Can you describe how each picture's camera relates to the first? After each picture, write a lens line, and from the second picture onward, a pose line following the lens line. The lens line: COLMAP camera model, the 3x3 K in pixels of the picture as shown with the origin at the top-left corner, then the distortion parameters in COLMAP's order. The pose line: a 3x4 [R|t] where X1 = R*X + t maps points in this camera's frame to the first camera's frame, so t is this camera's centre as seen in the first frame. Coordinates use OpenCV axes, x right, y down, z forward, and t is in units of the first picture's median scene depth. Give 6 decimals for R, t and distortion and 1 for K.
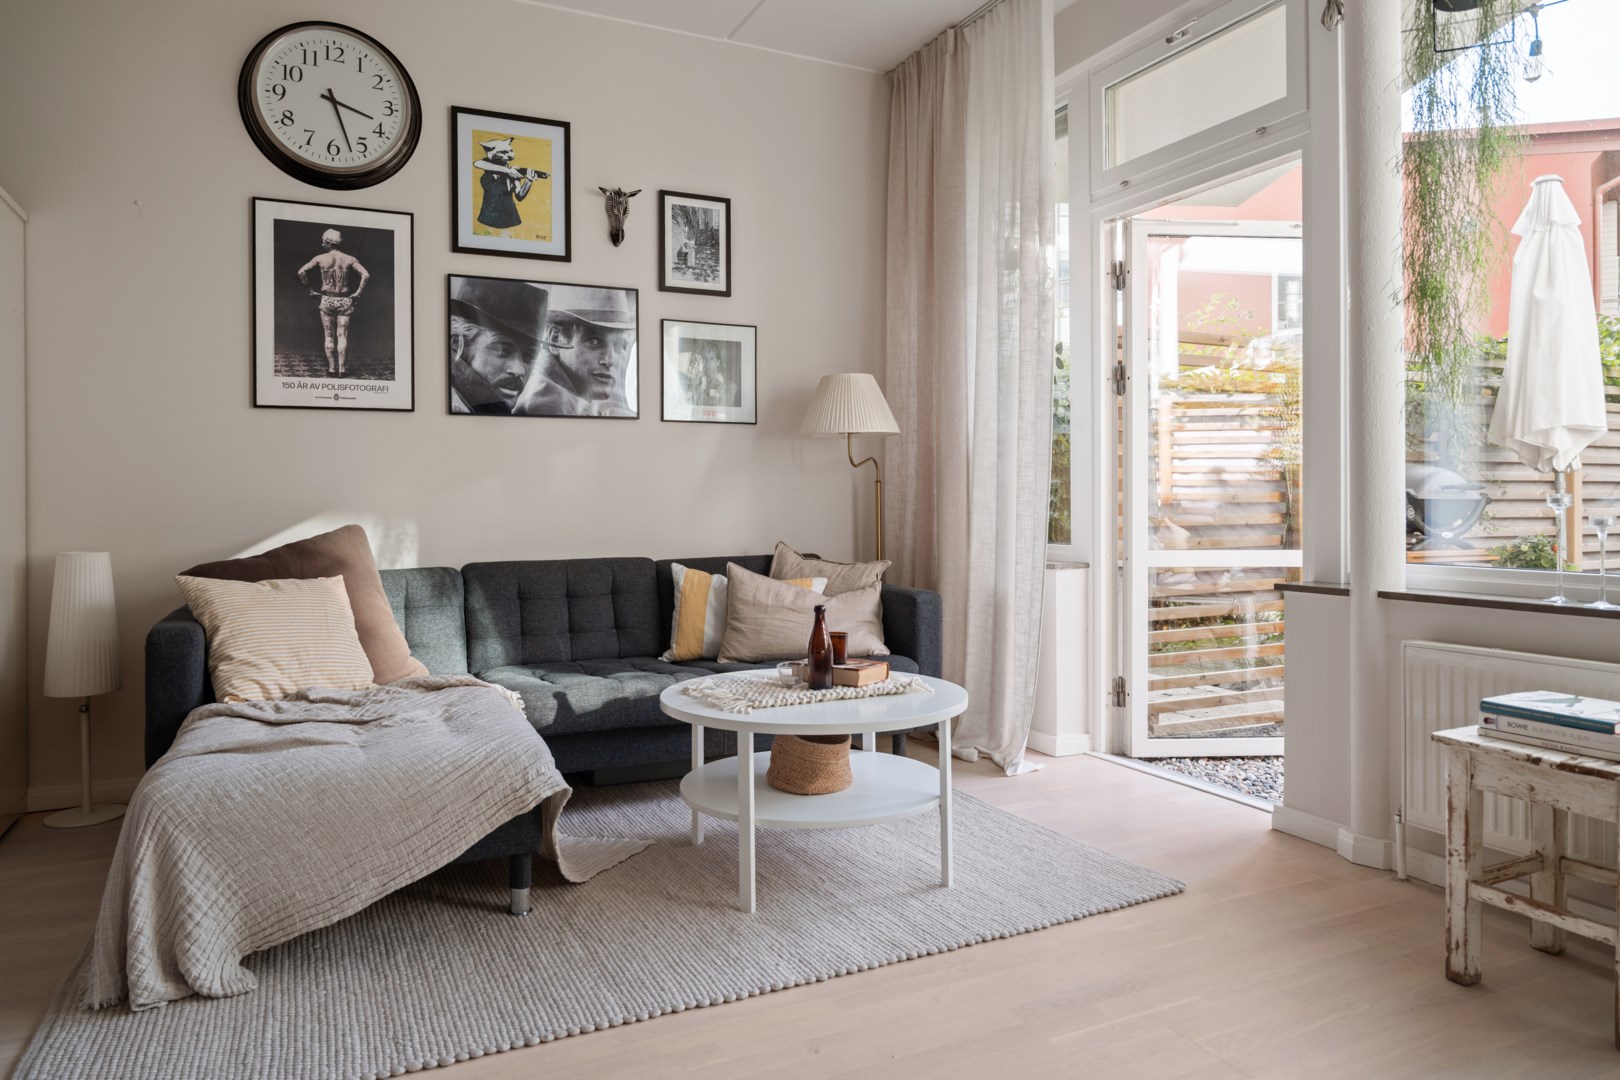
lens RADIAL K [[1050.2, 0, 810.8], [0, 1050.2, 516.7], [0, 0, 1]] dist [-0.005275, 0.004095]
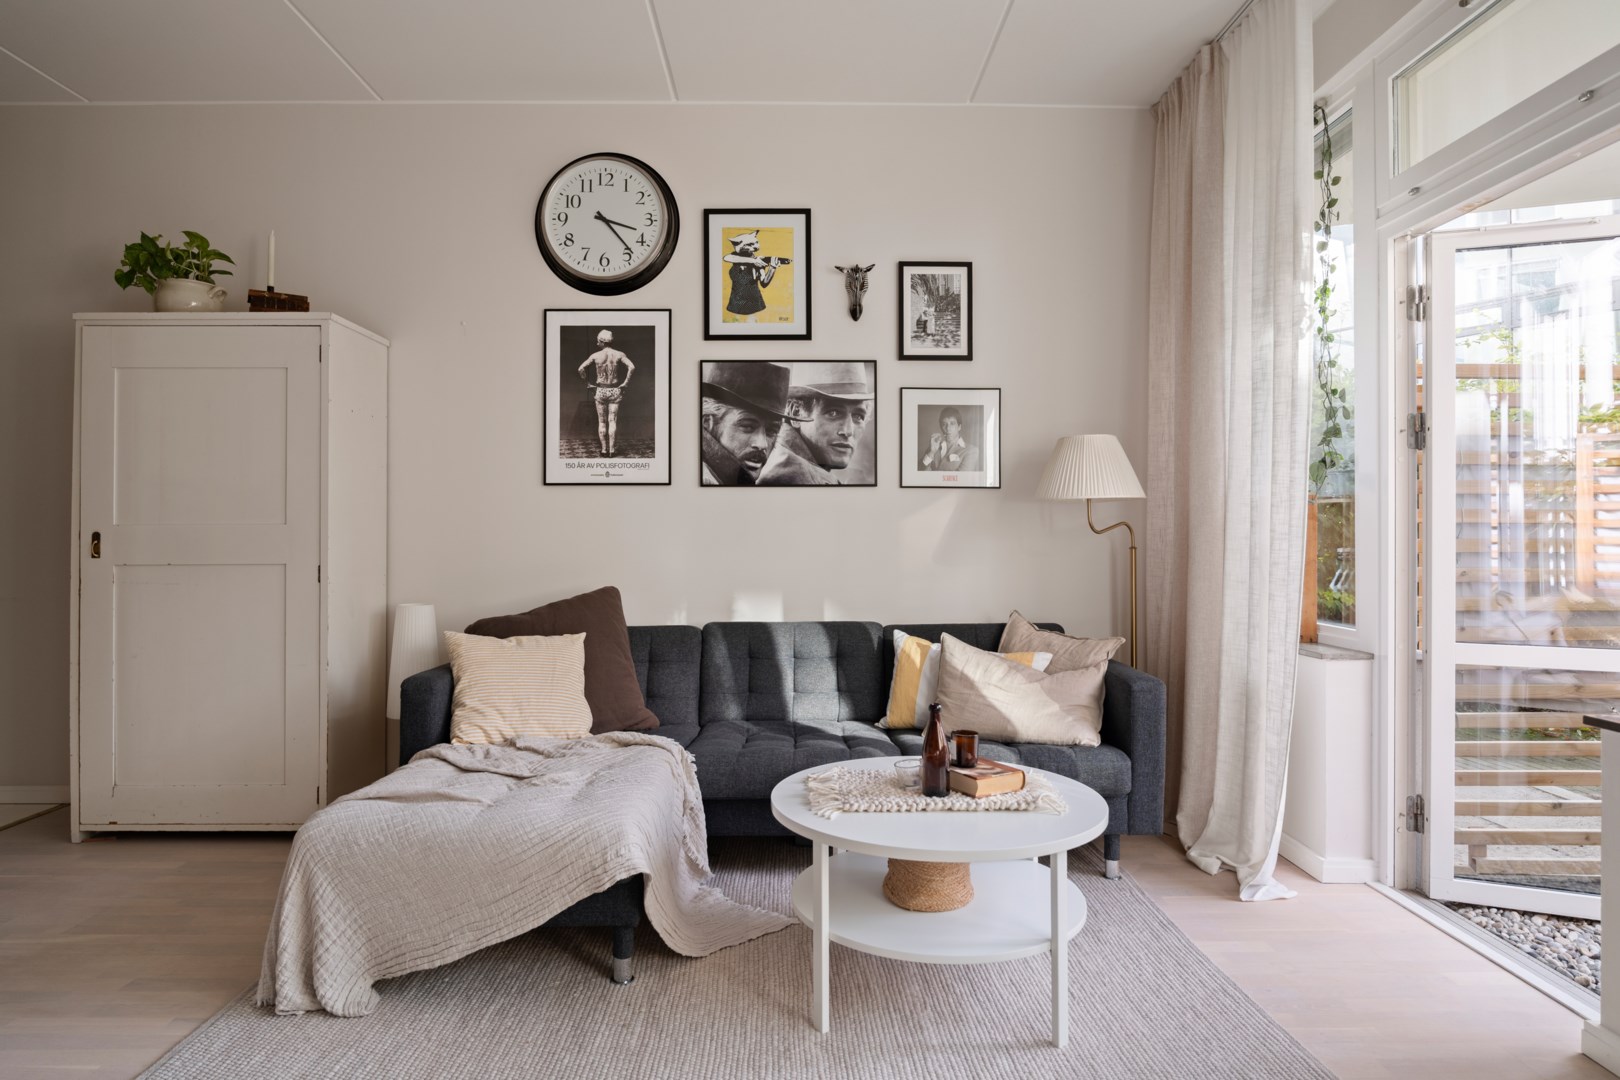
lens RADIAL K [[944.7, 0, 810.0], [0, 944.7, 540.0], [0, 0, 1]] dist [-0.016636, 0.011644]
pose [[0.906056, 0.009699, -0.423048, 0.186594], [-0.013126, 0.999900, -0.005188, -0.038269], [0.422955, 0.010254, 0.906093, 0.148939]]
